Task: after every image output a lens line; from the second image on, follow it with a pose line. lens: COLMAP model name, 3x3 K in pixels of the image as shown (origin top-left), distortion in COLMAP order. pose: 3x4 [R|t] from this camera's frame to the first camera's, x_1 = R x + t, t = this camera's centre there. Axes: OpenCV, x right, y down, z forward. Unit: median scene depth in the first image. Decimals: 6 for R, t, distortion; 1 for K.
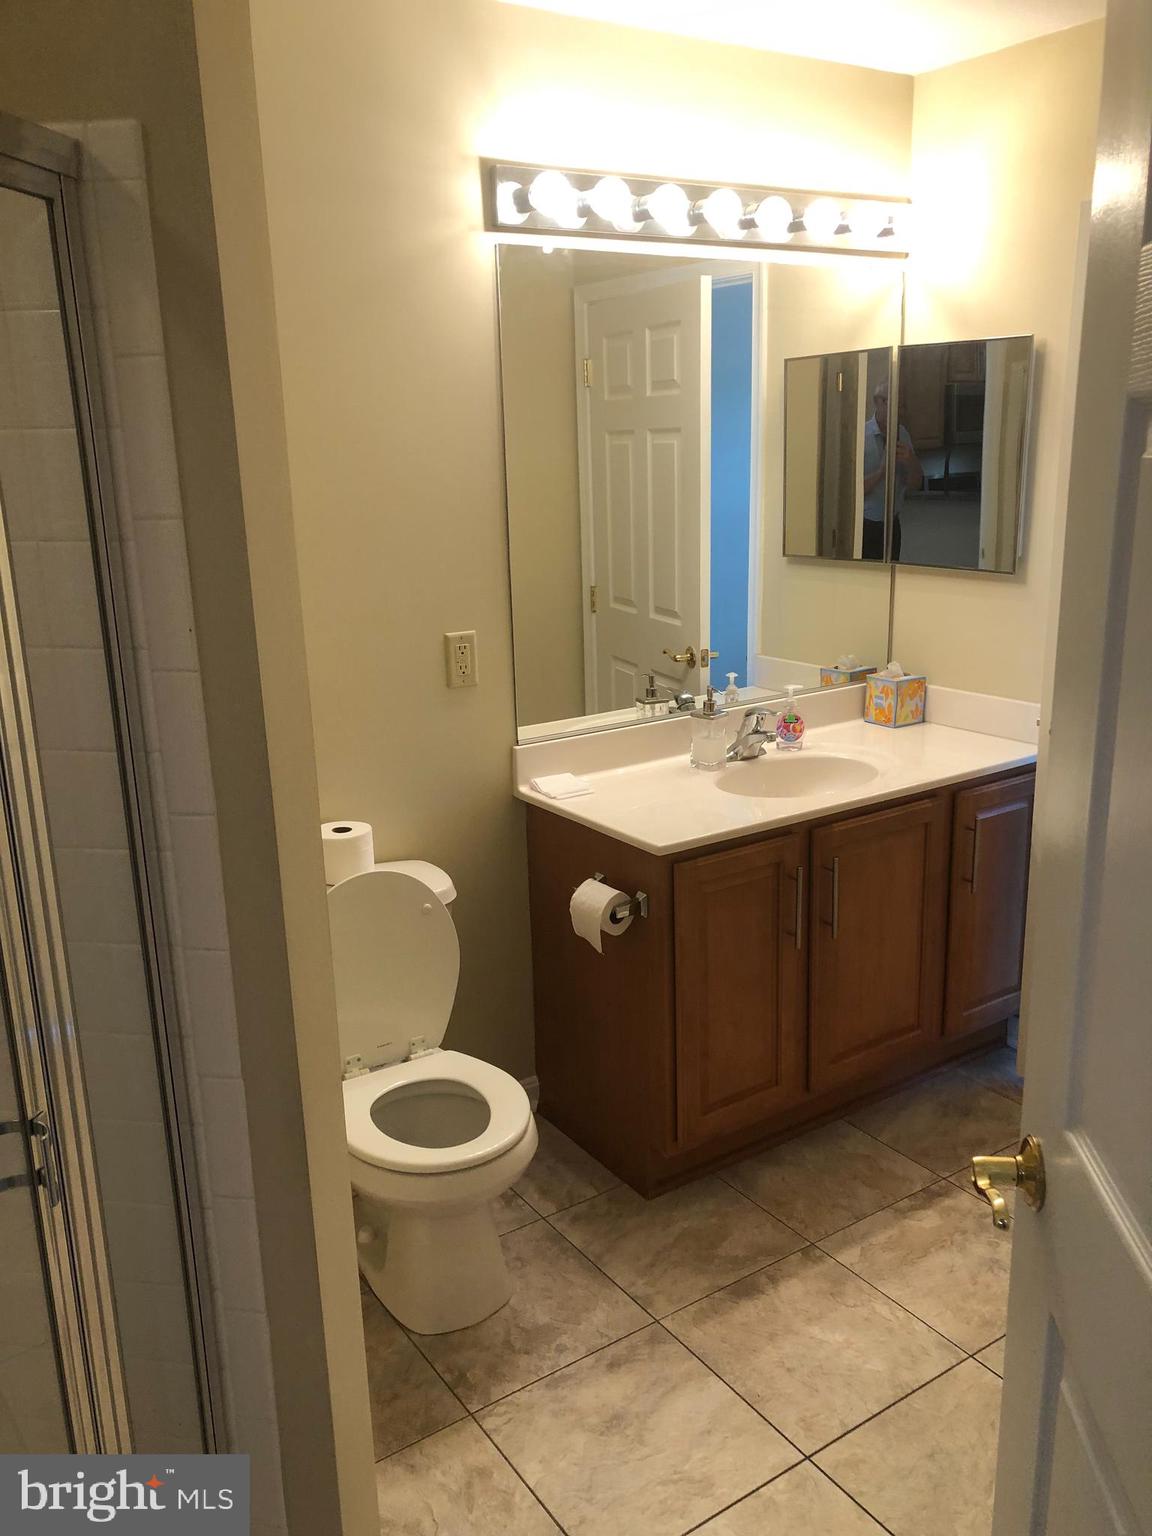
lens RADIAL K [[1257.3, 0, 571.7], [0, 1257.3, 781.9], [0, 0, 1]] dist [0.044224, -0.035098]
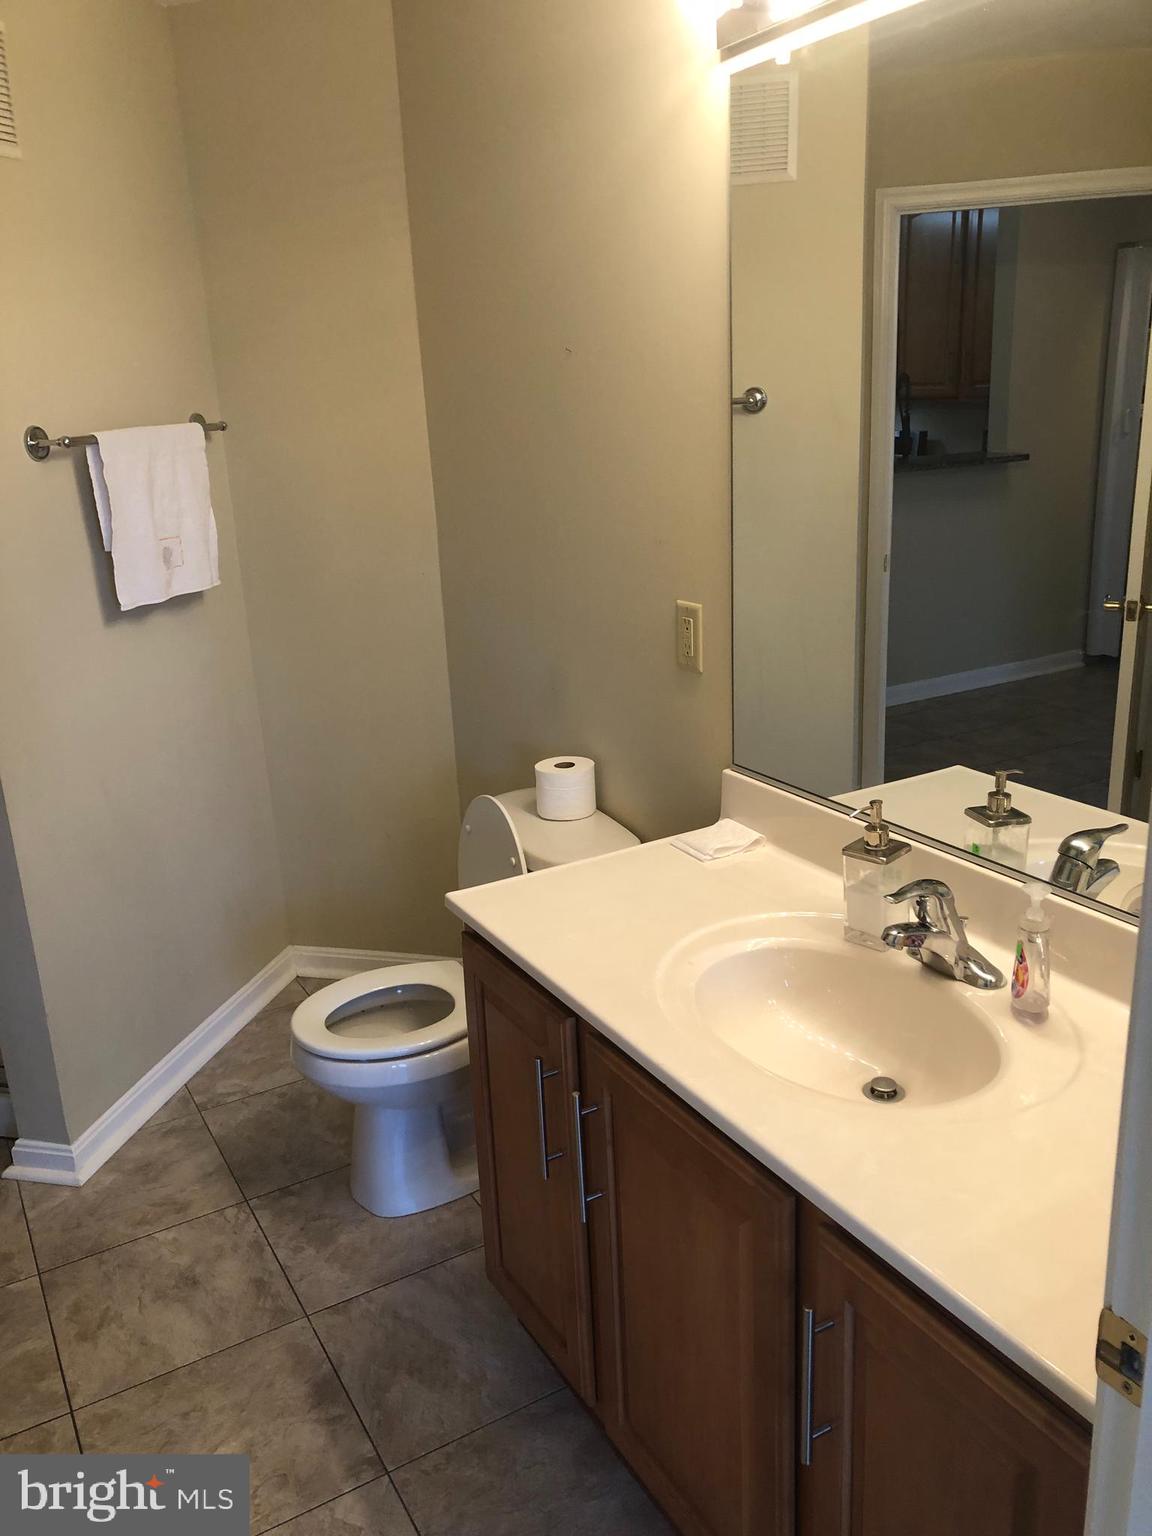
lens RADIAL K [[1257.3, 0, 572.5], [0, 1257.3, 766.1], [0, 0, 1]] dist [0.044224, -0.035098]
pose [[-0.076255, 0.320492, -0.944177, 0.974974], [-0.200528, 0.922657, 0.329383, -0.373989], [0.976716, 0.214451, -0.006090, 1.313163]]
